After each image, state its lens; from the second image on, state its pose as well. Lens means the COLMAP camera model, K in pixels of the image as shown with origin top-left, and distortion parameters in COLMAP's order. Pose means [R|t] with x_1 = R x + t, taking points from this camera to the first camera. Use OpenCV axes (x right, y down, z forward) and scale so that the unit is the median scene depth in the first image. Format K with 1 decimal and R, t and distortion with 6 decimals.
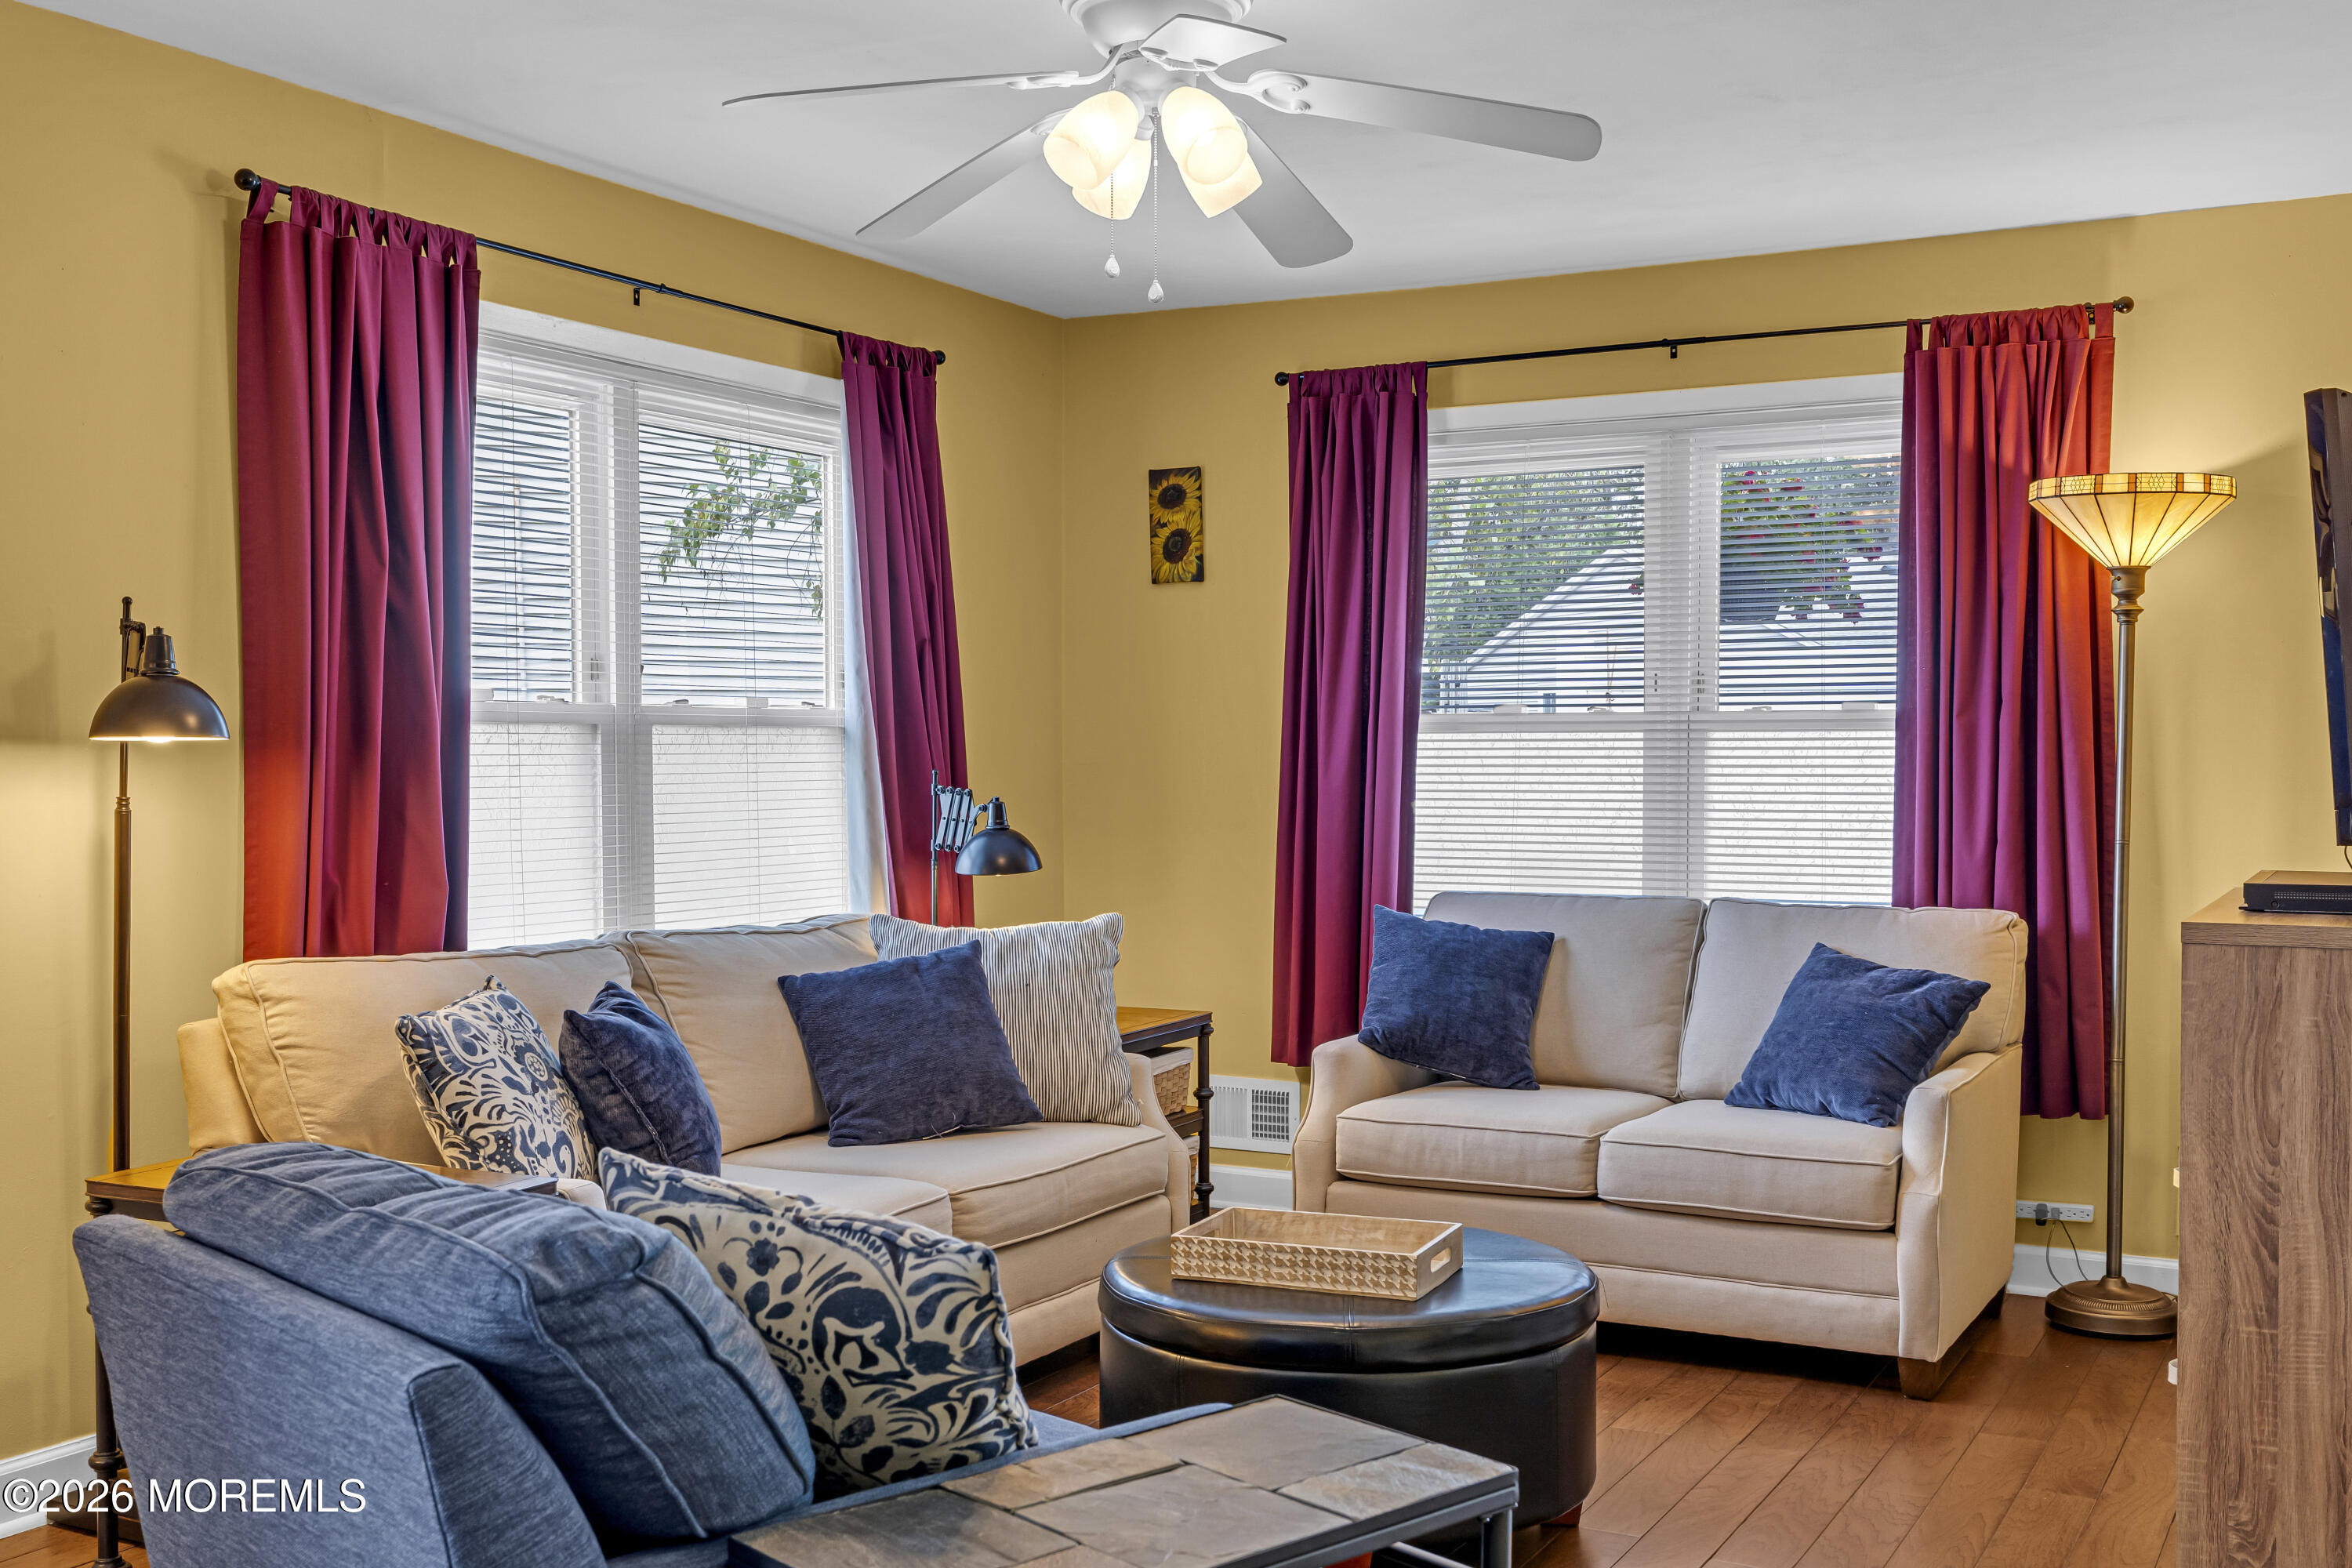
lens RADIAL K [[2352.6, 0, 1177.9], [0, 2352.6, 815.2], [0, 0, 1]] dist [0.003572, 0.014599]
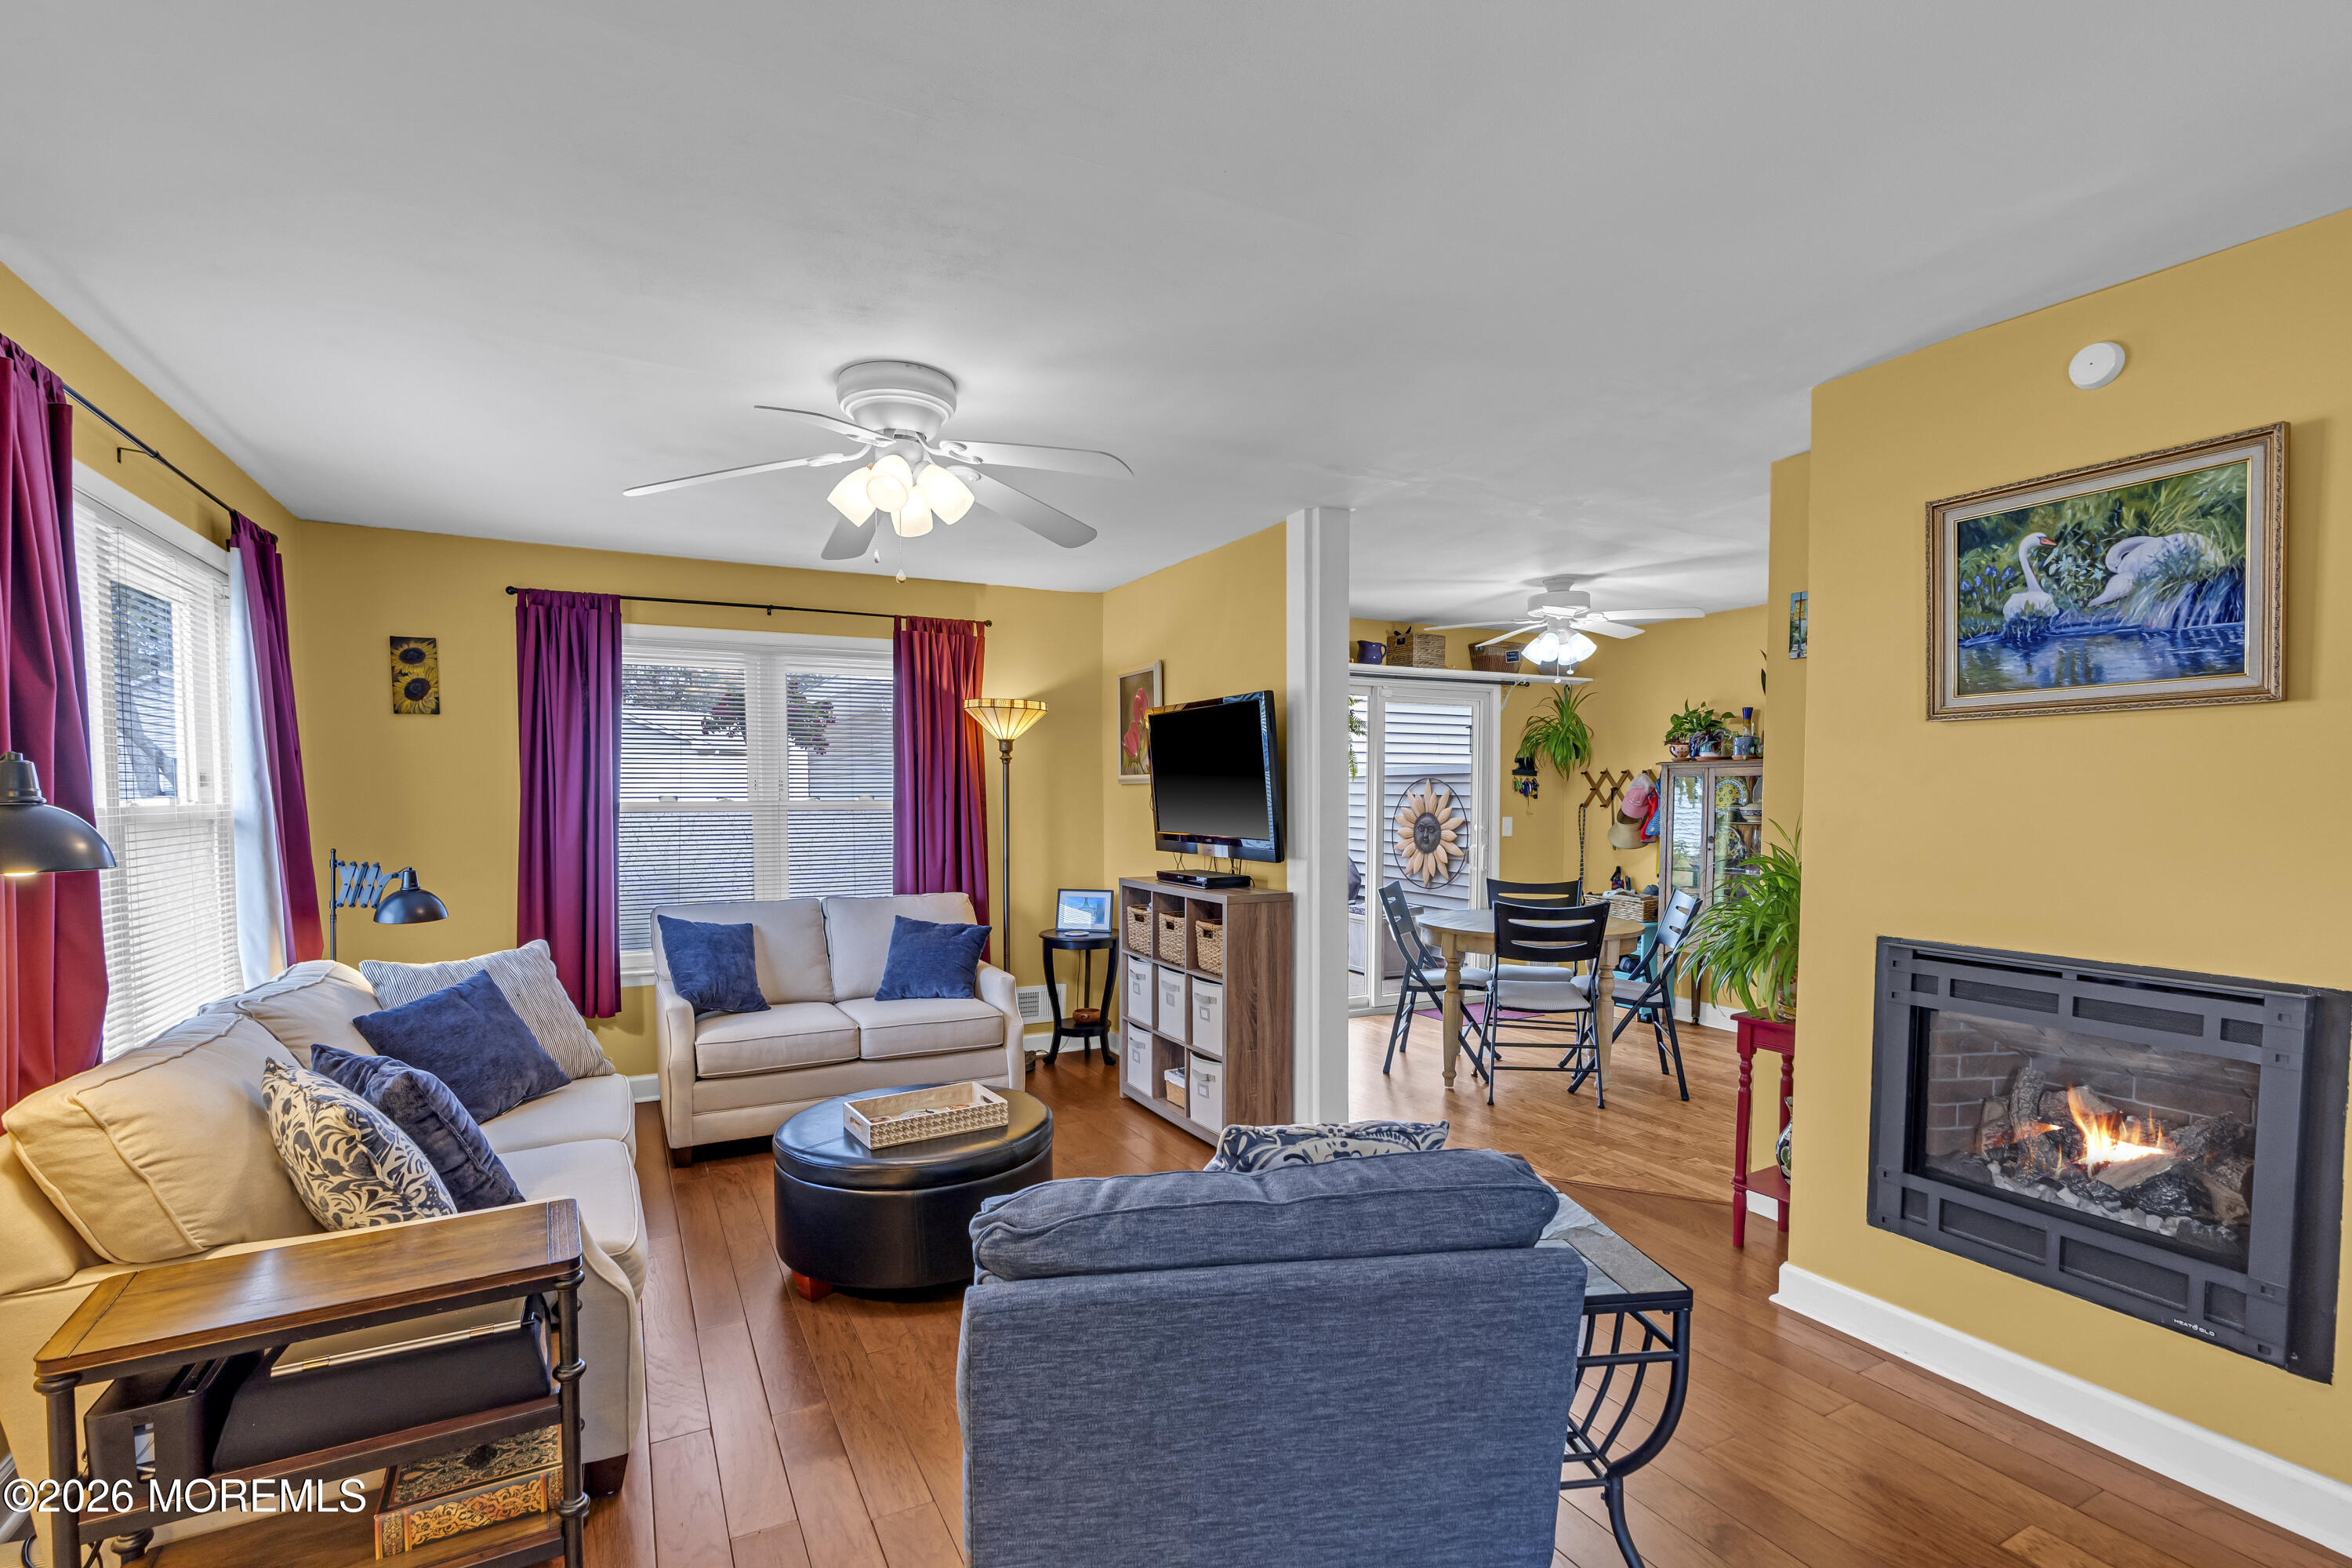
lens RADIAL K [[1085.6, 0, 1174.7], [0, 1085.6, 826.2], [0, 0, 1]] dist [-0.001014, -0.000001]
pose [[0.558965, -0.027164, 0.828746, -0.435836], [0.024840, 0.999563, 0.016010, -0.037877], [-0.828819, 0.011637, 0.559396, 0.307255]]
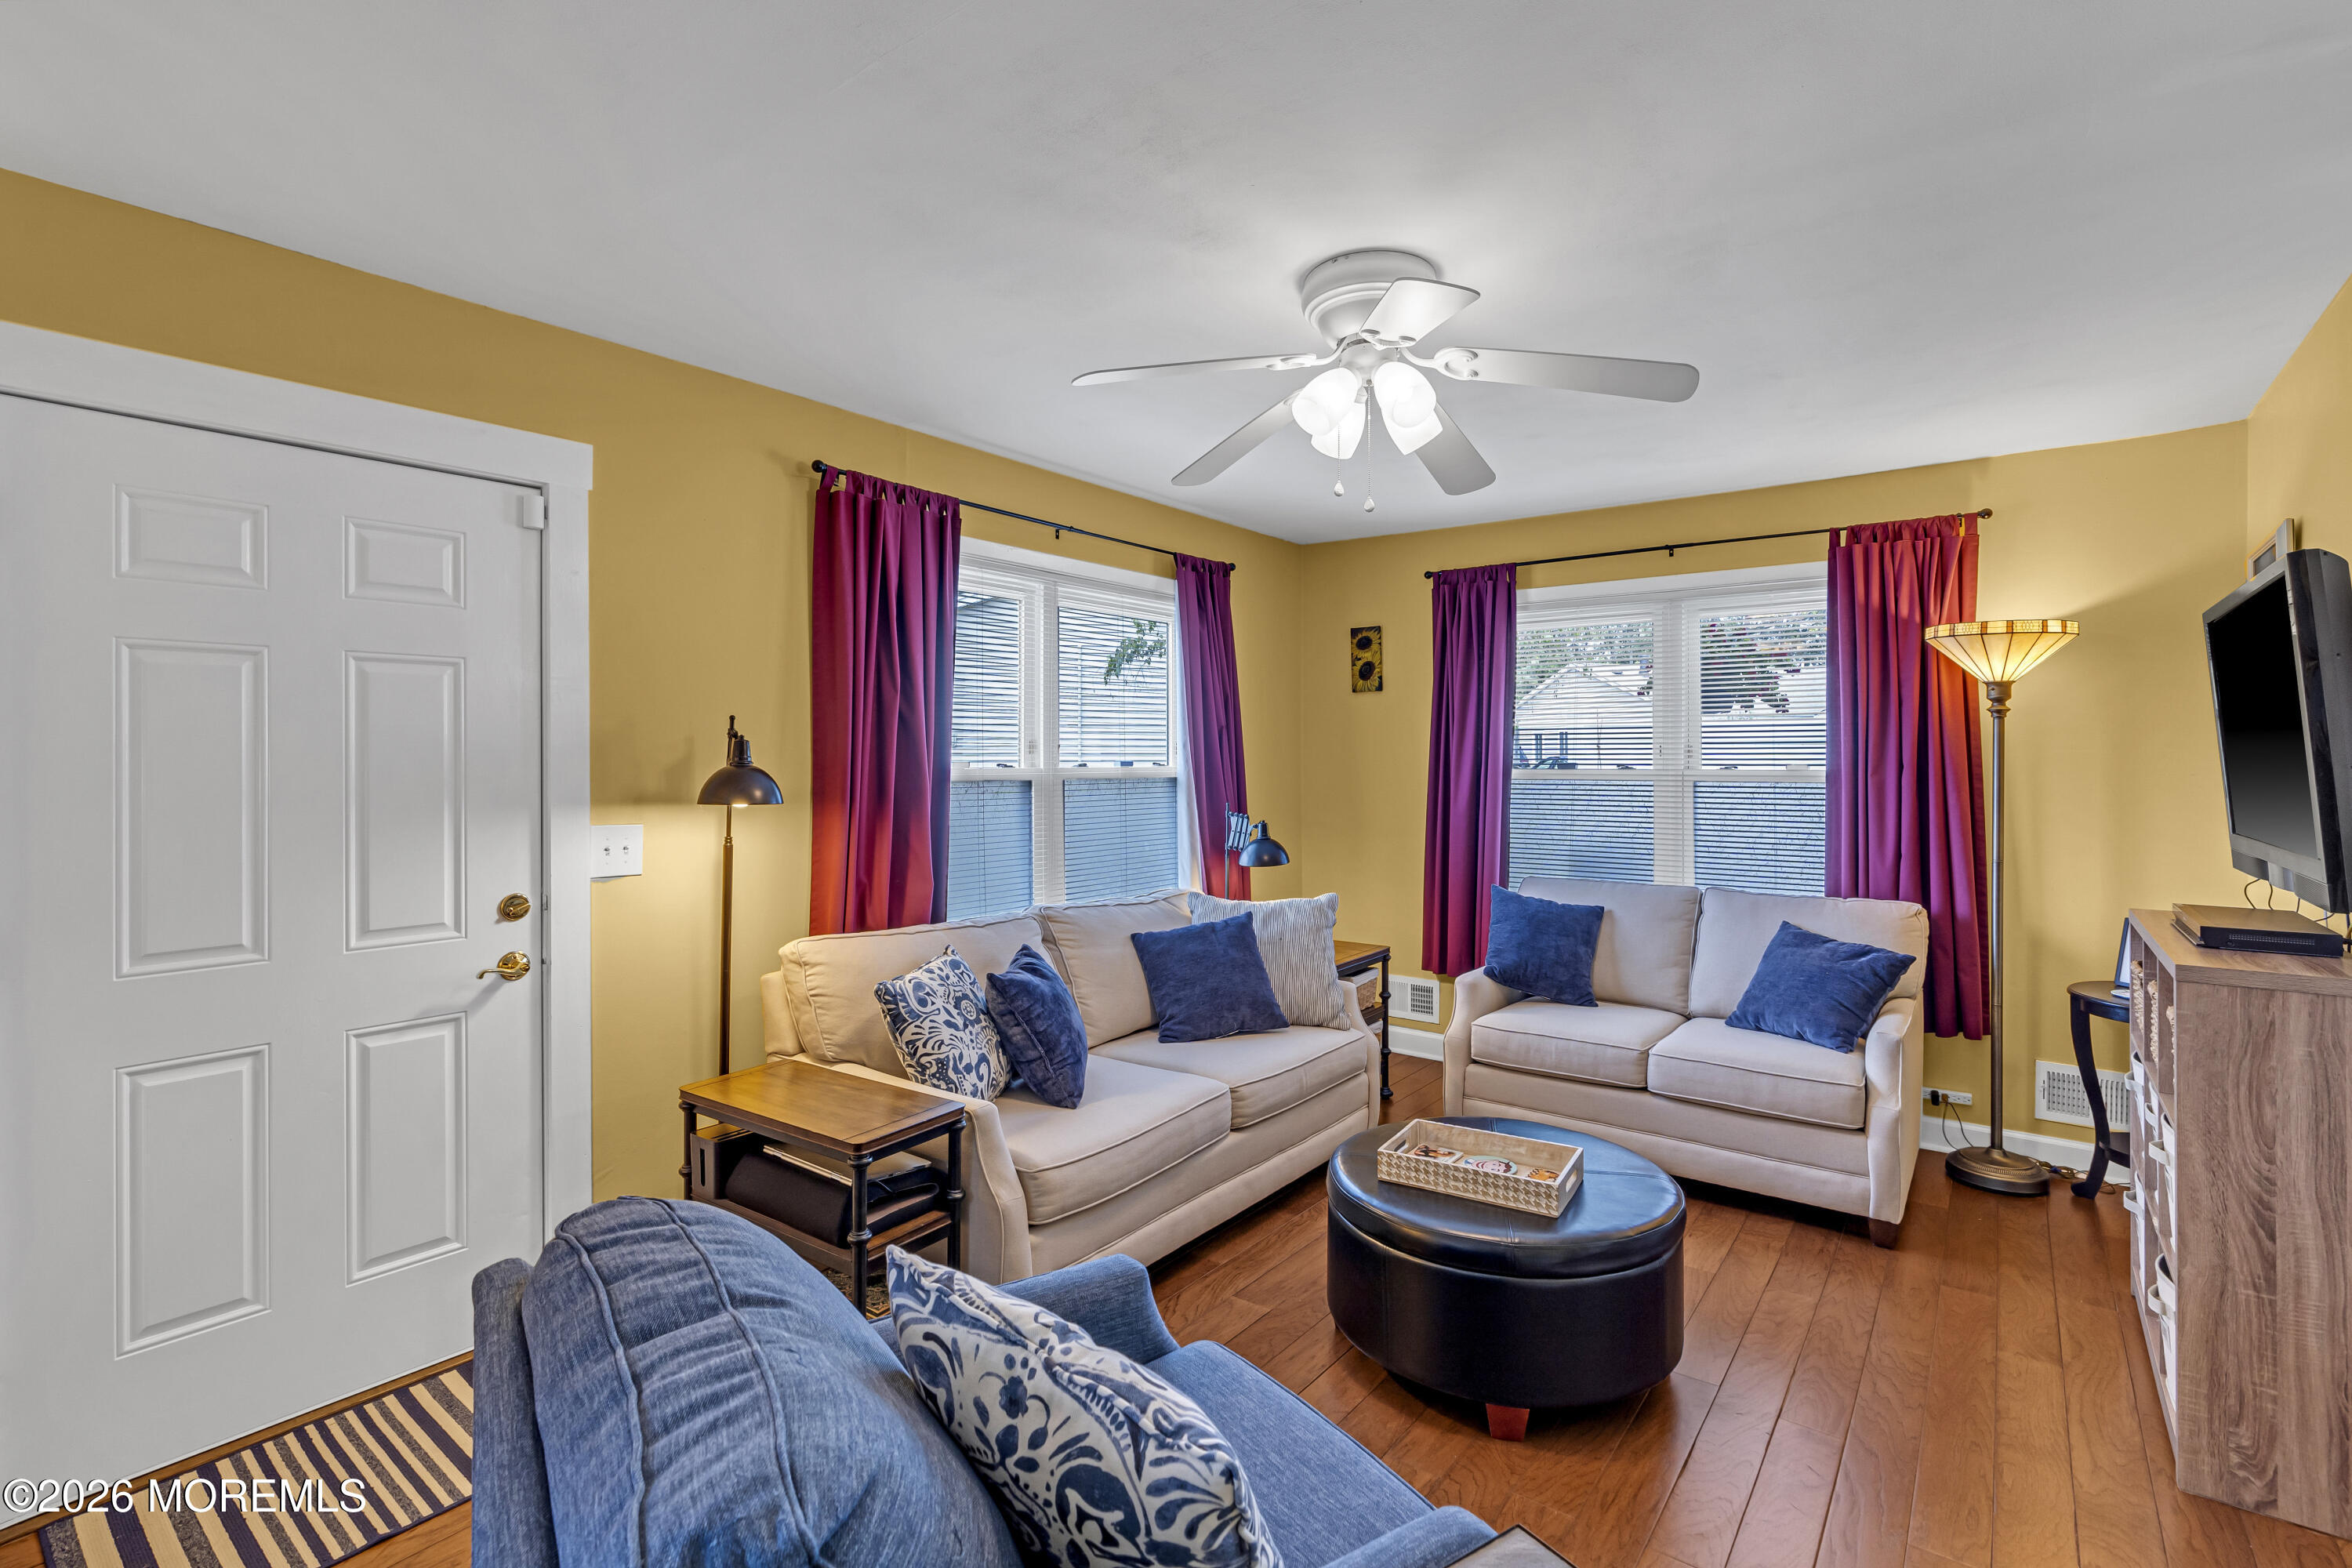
lens RADIAL K [[1085.5, 0, 1185.6], [0, 1085.5, 746.7], [0, 0, 1]] dist [-0.014774, 0.006484]
pose [[0.988271, 0.000284, -0.152711, -0.014906], [-0.006165, 0.999257, -0.038042, -0.037120], [0.152587, 0.038537, 0.987538, 0.255646]]
